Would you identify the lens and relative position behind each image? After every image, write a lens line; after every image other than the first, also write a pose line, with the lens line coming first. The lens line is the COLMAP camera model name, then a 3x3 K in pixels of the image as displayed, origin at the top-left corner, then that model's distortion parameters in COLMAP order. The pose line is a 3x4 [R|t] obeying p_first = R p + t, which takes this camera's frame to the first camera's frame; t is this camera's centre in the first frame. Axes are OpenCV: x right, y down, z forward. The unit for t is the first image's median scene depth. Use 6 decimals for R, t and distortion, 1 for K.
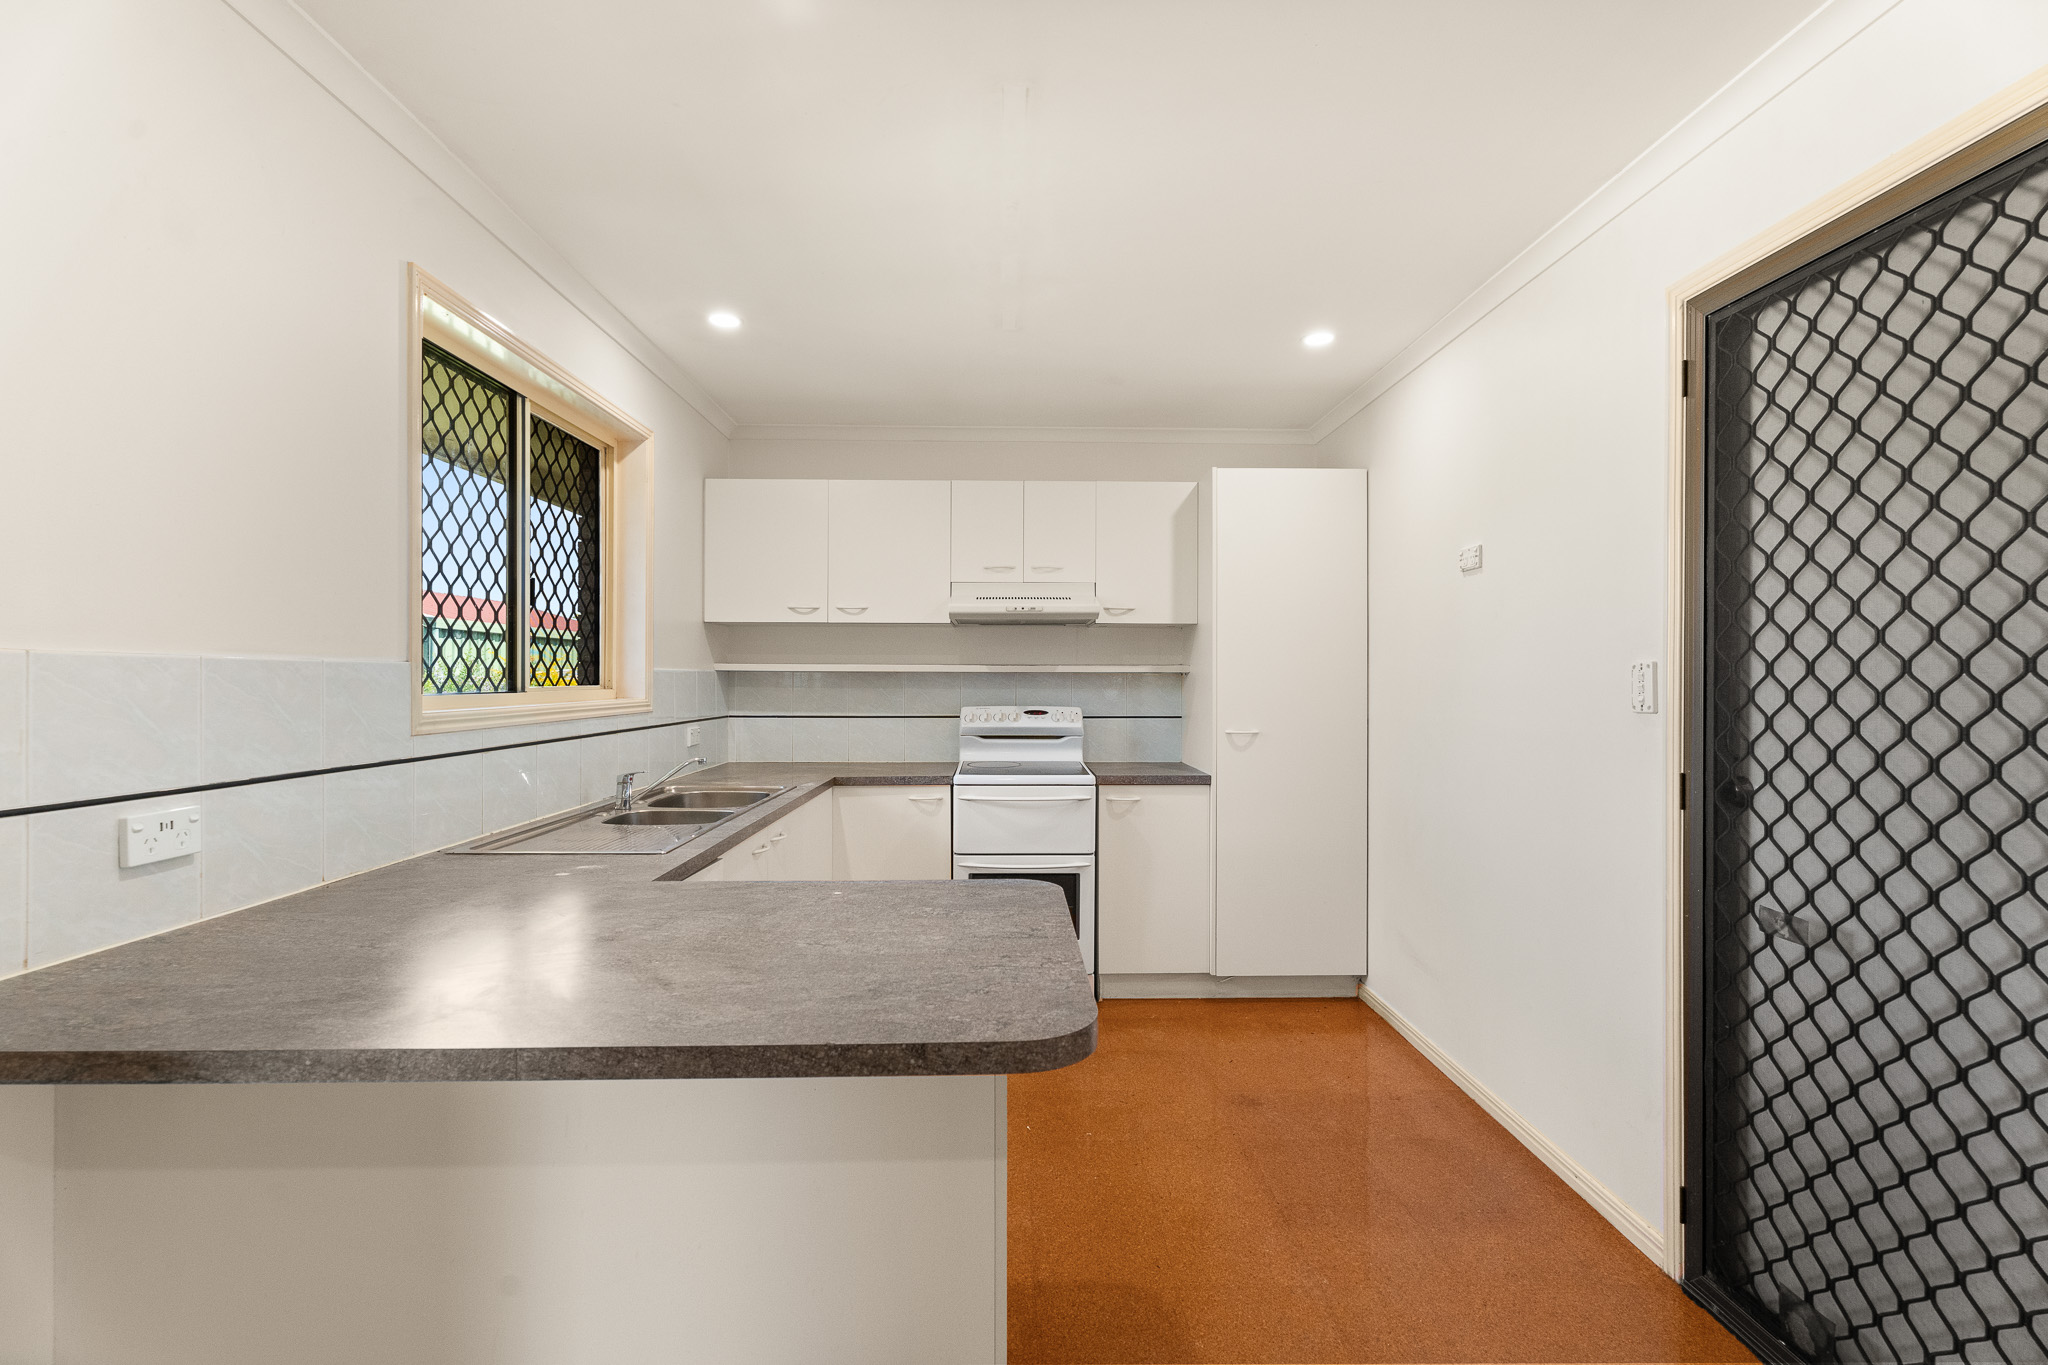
lens RADIAL K [[908.1, 0, 1024.0], [0, 908.1, 682.5], [0, 0, 1]] dist [-0.002795, 0.000033]
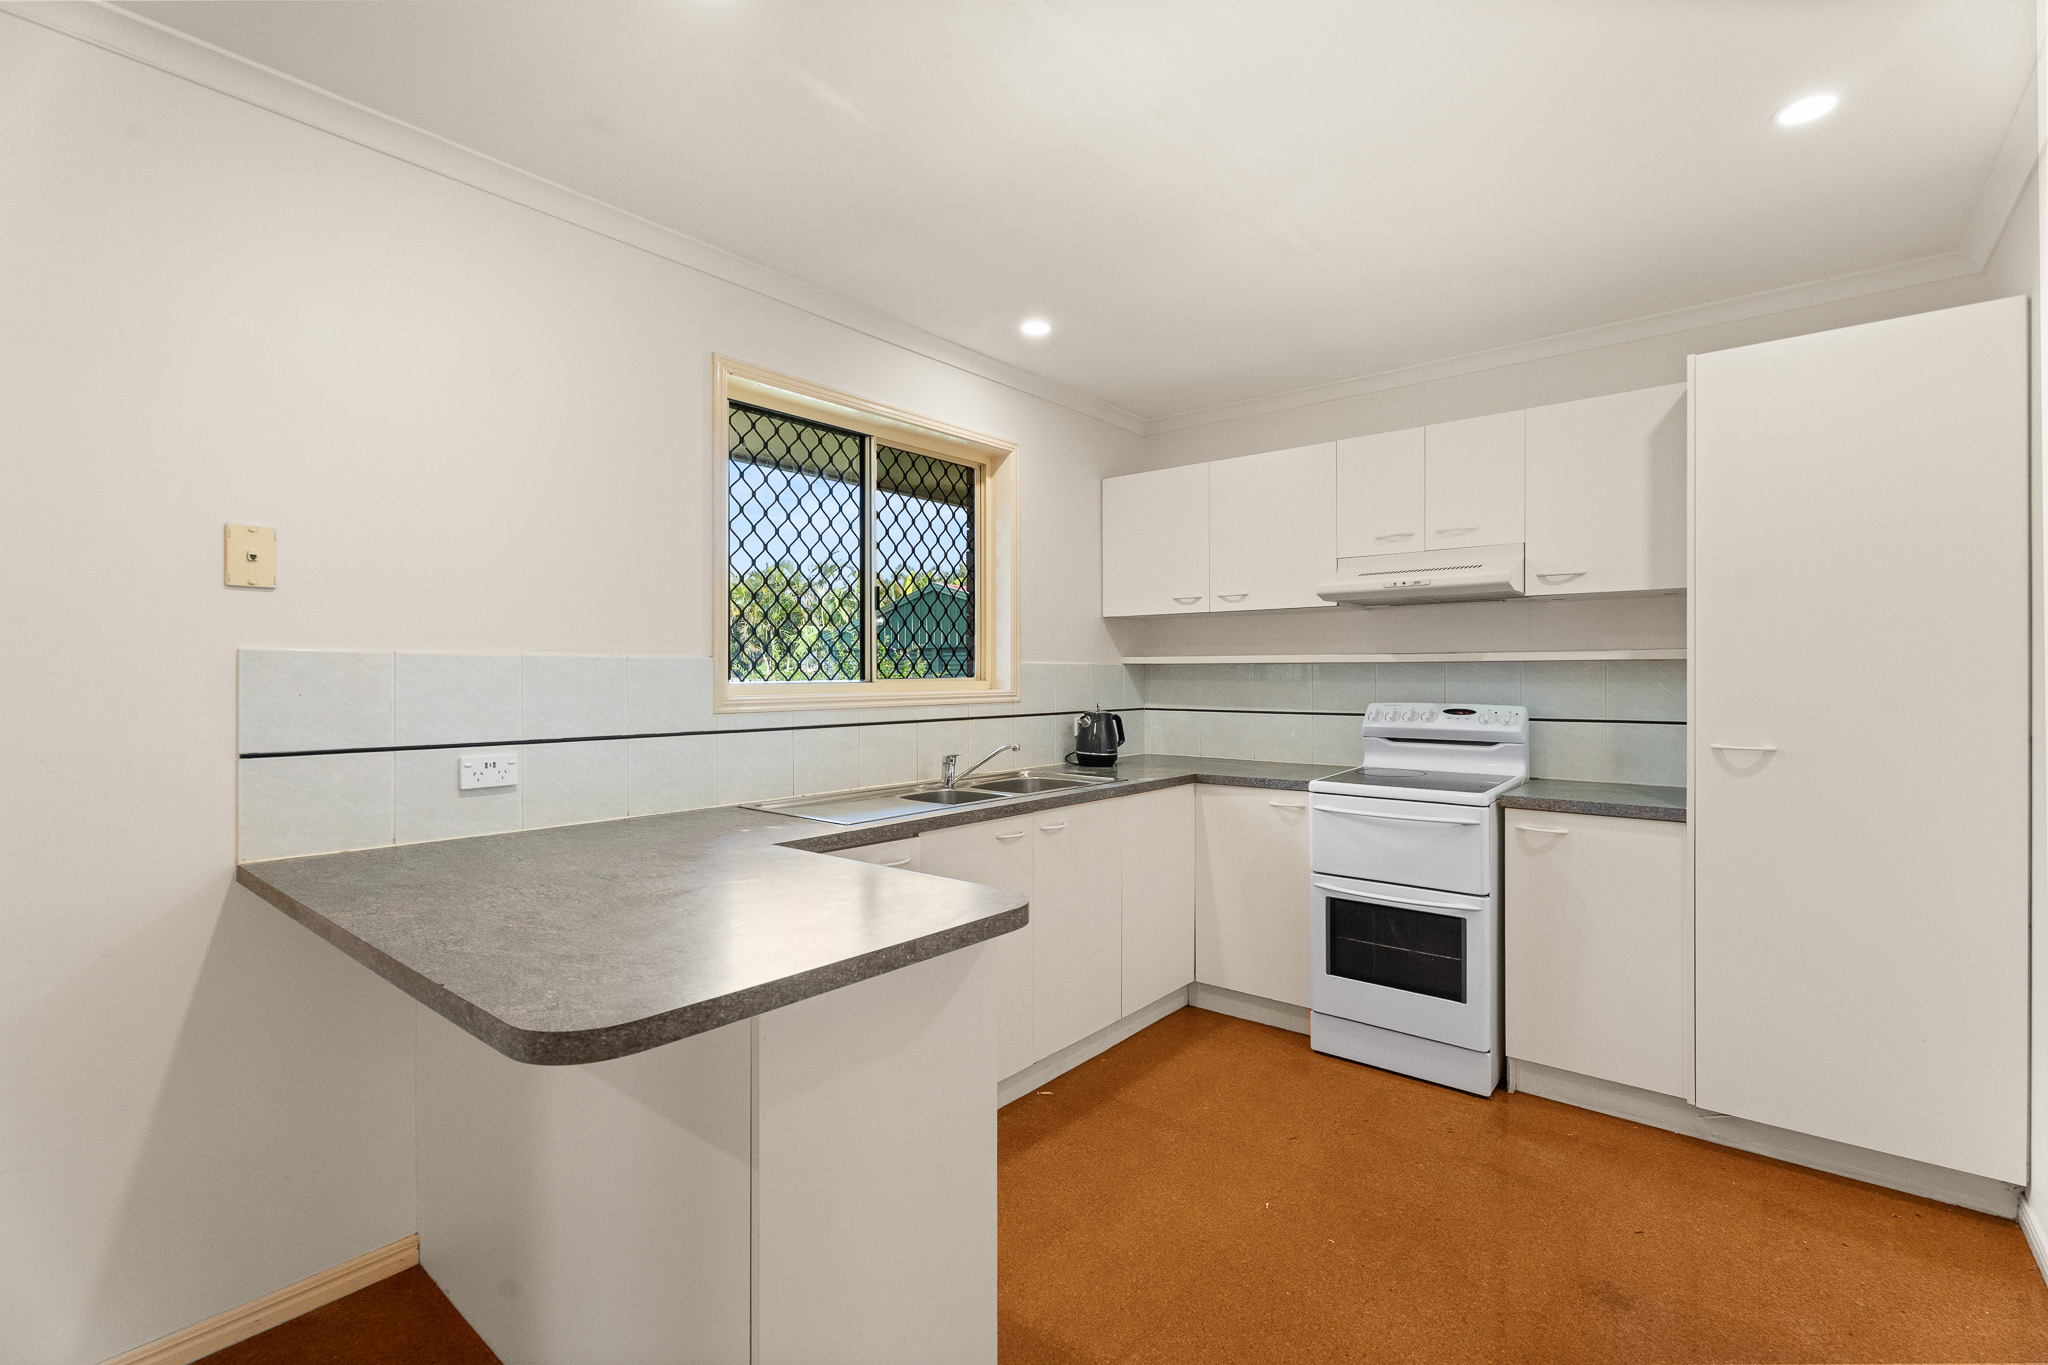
lens RADIAL K [[908.4, 0, 1020.8], [0, 908.4, 677.9], [0, 0, 1]] dist [0.000739, 0.000637]
pose [[0.756469, -0.000441, -0.654030, 0.276562], [-0.000127, 1.000000, -0.000821, 0.004376], [0.654030, 0.000704, 0.756468, 0.158975]]
